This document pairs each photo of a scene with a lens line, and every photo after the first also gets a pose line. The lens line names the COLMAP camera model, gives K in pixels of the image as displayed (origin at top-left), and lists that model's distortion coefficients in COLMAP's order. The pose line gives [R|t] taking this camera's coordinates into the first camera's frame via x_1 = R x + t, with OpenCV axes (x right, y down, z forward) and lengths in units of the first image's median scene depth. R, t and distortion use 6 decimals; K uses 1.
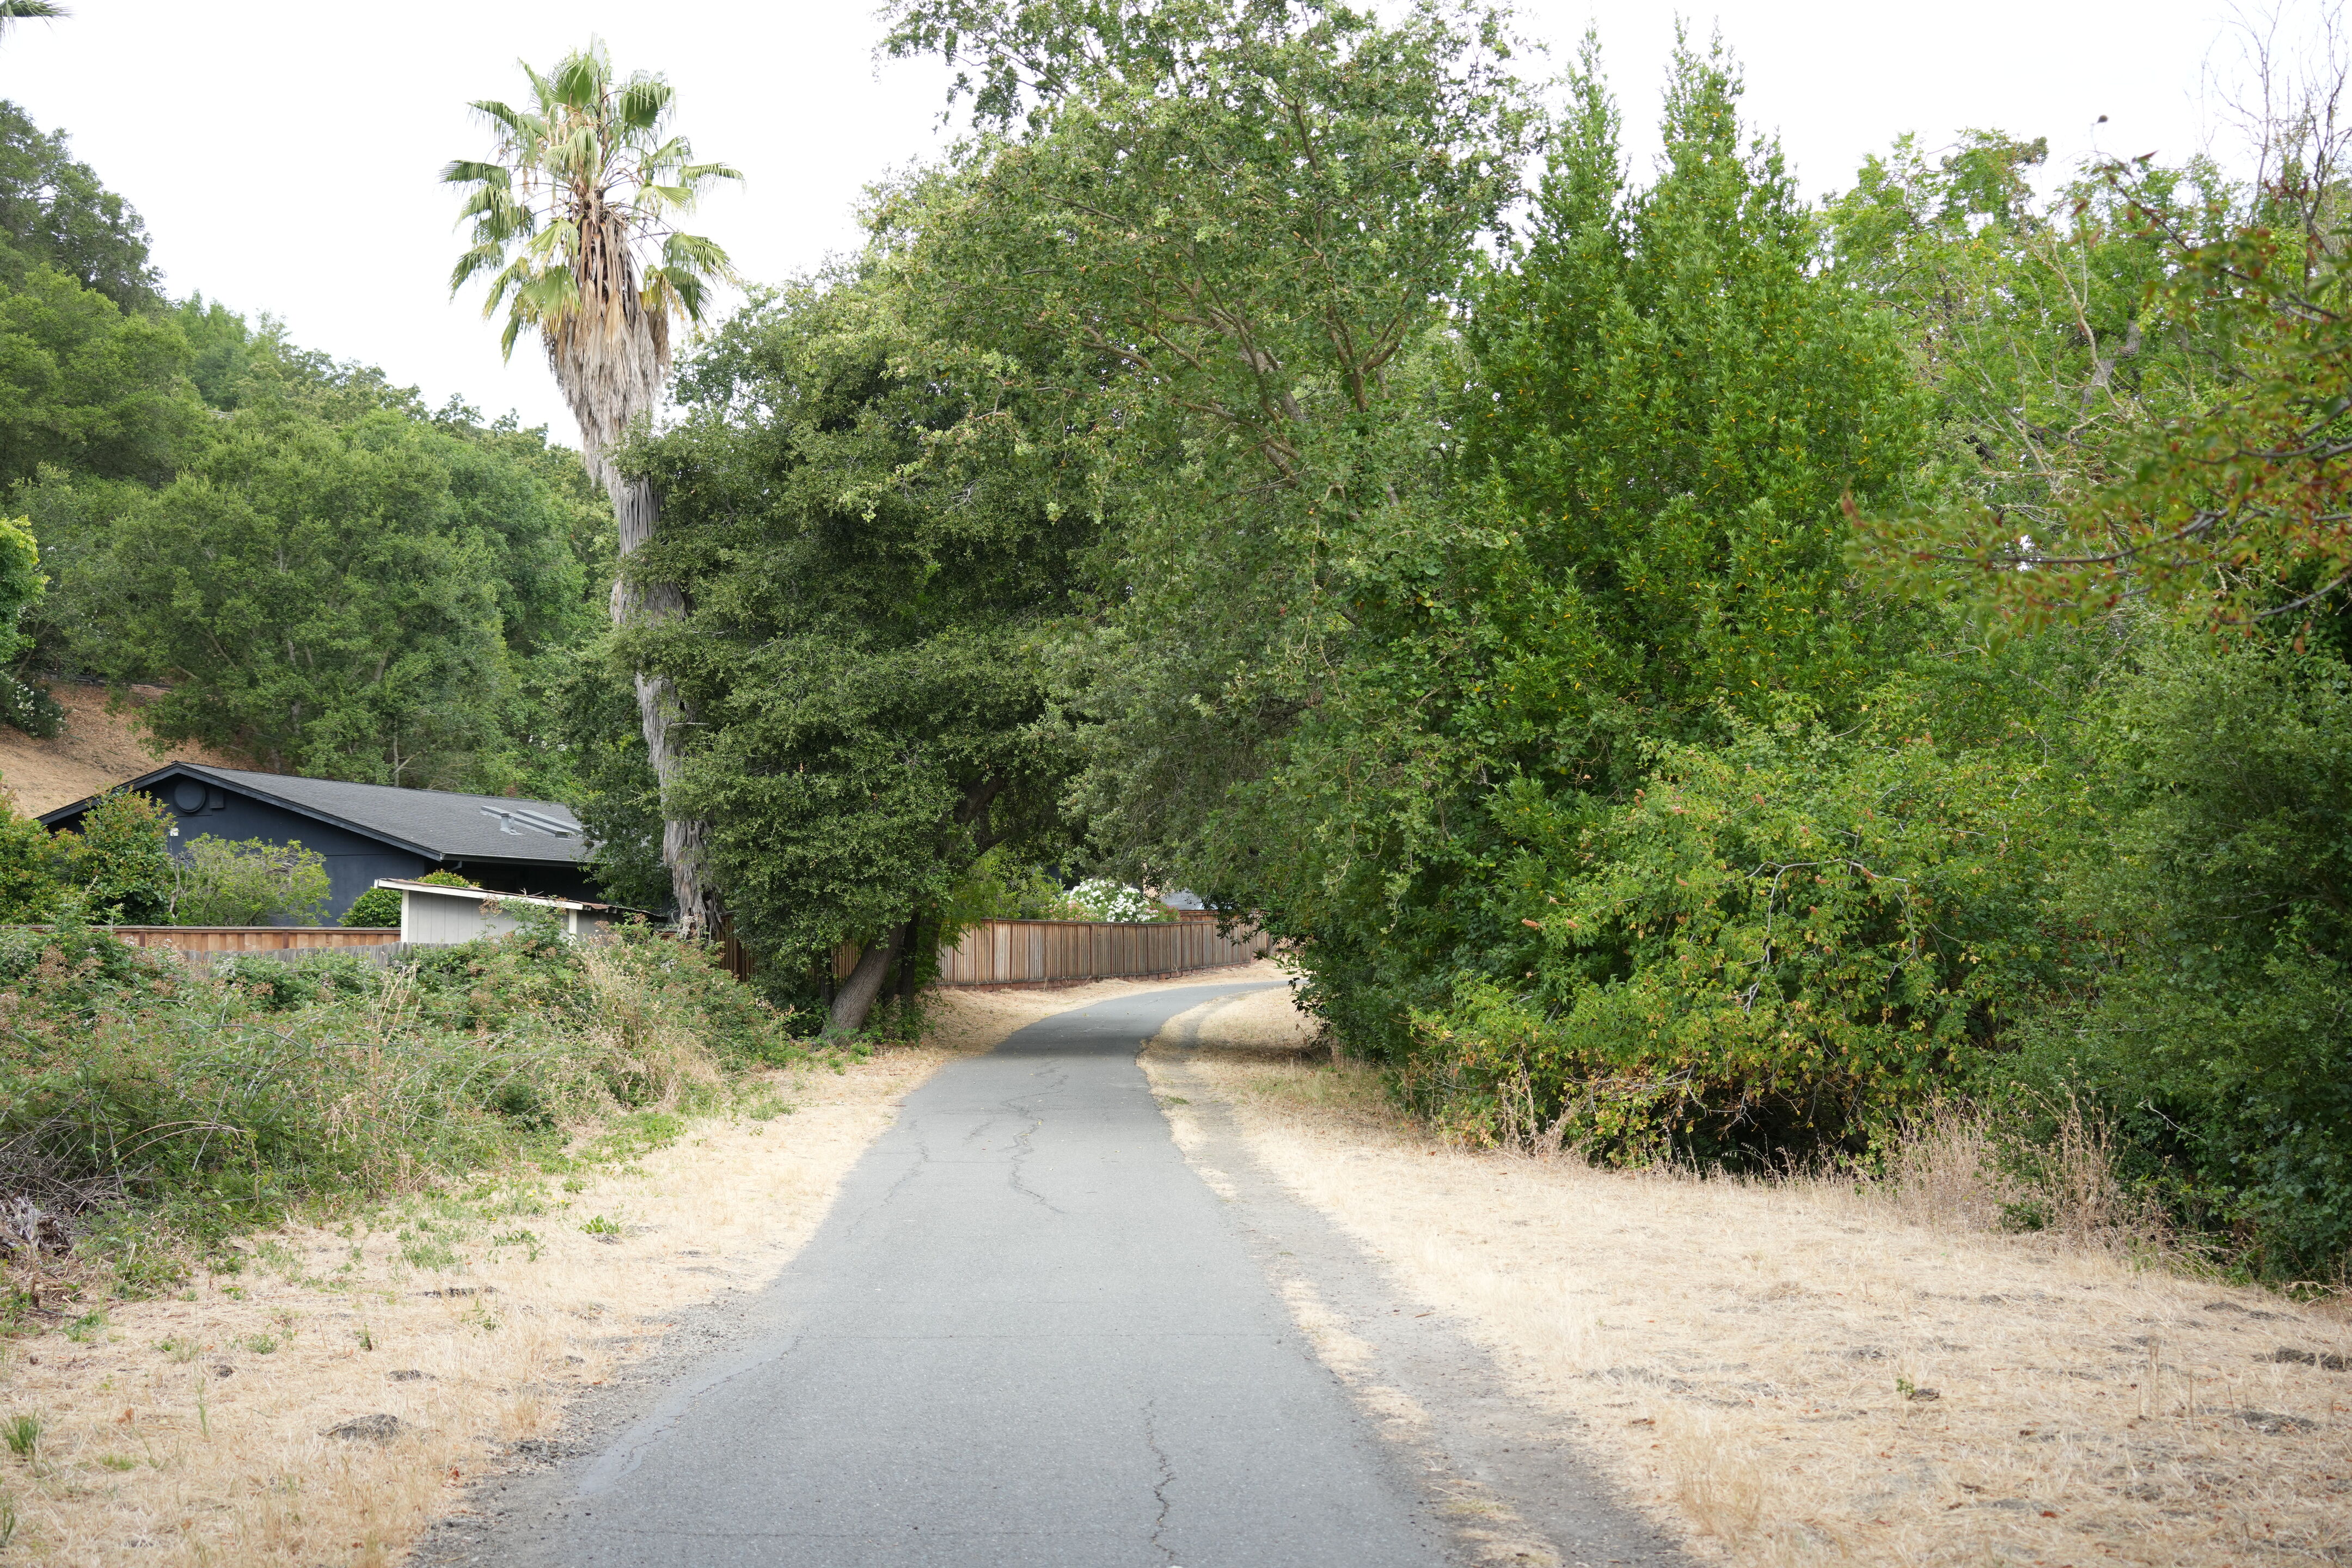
lens RADIAL K [[3415.2, 0, 1177.5], [0, 3415.2, 786.8], [0, 0, 1]] dist [-0.103711, 0.000000]
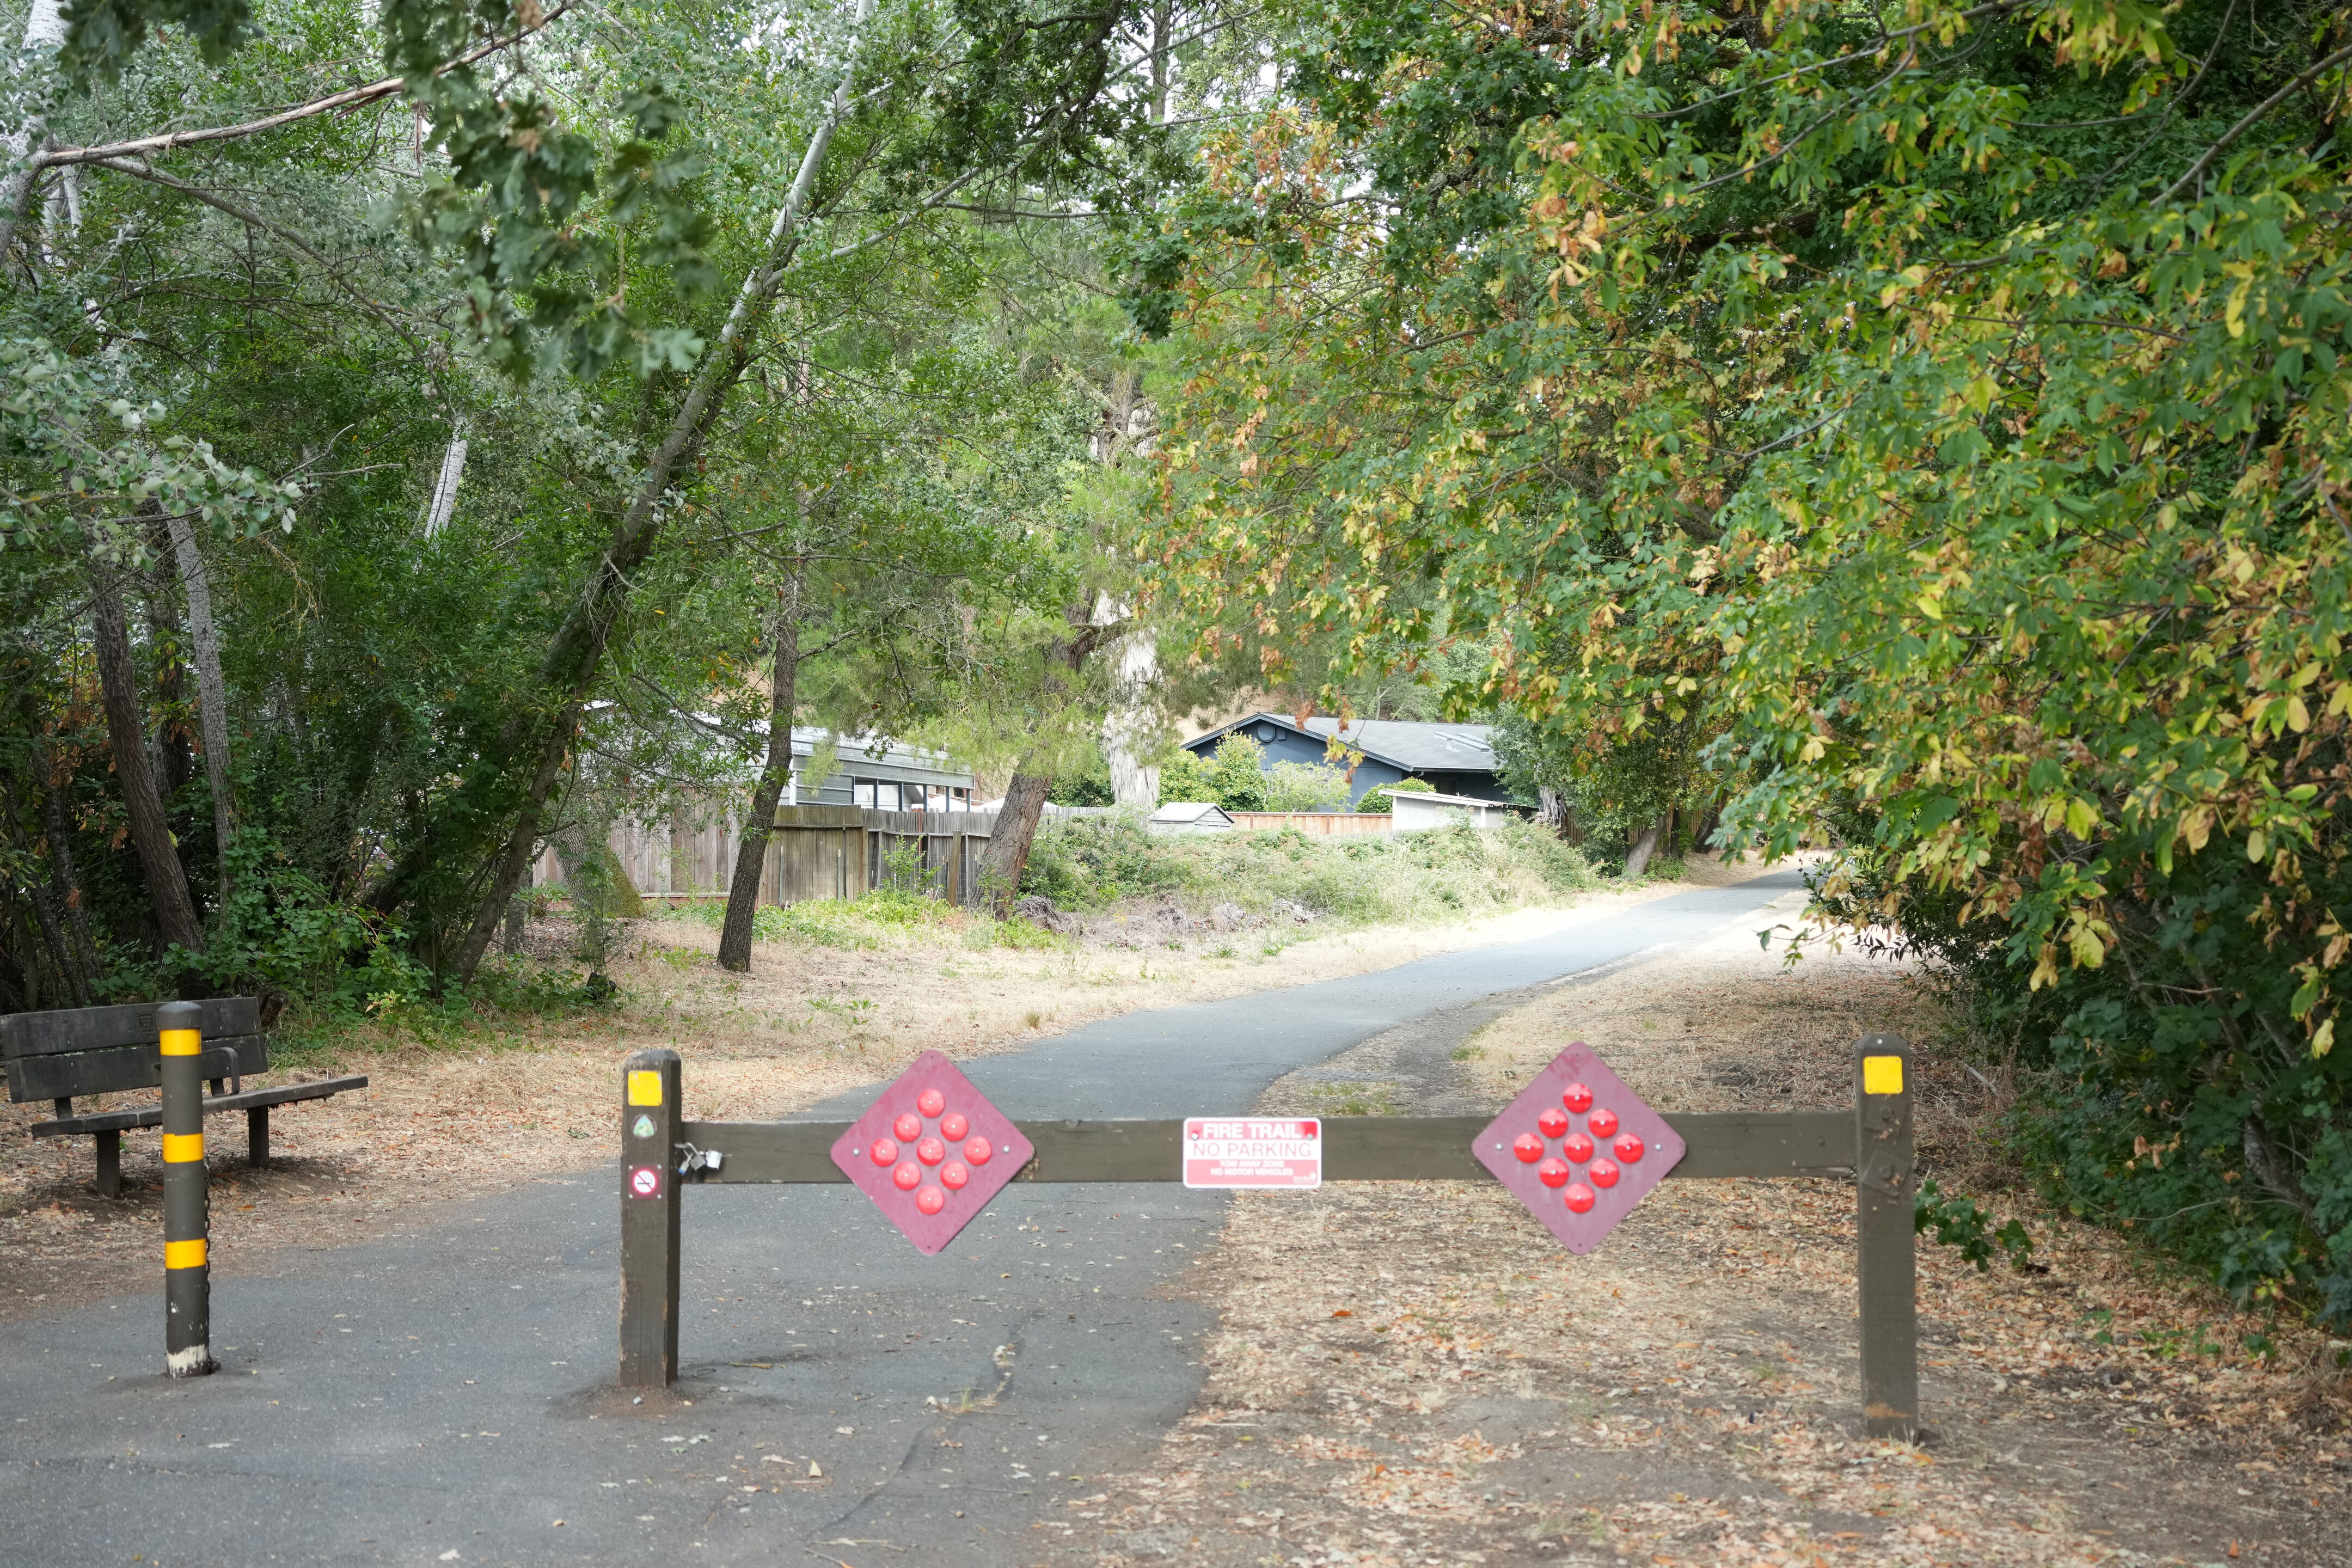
lens RADIAL K [[3415.2, 0, 1176.5], [0, 3415.2, 782.8], [0, 0, 1]] dist [-0.103711, 0.000000]
pose [[0.961672, 0.008081, -0.274083, 0.168027], [0.003544, 0.999116, 0.041892, -0.054100], [0.274179, -0.041257, 0.960793, -0.817432]]
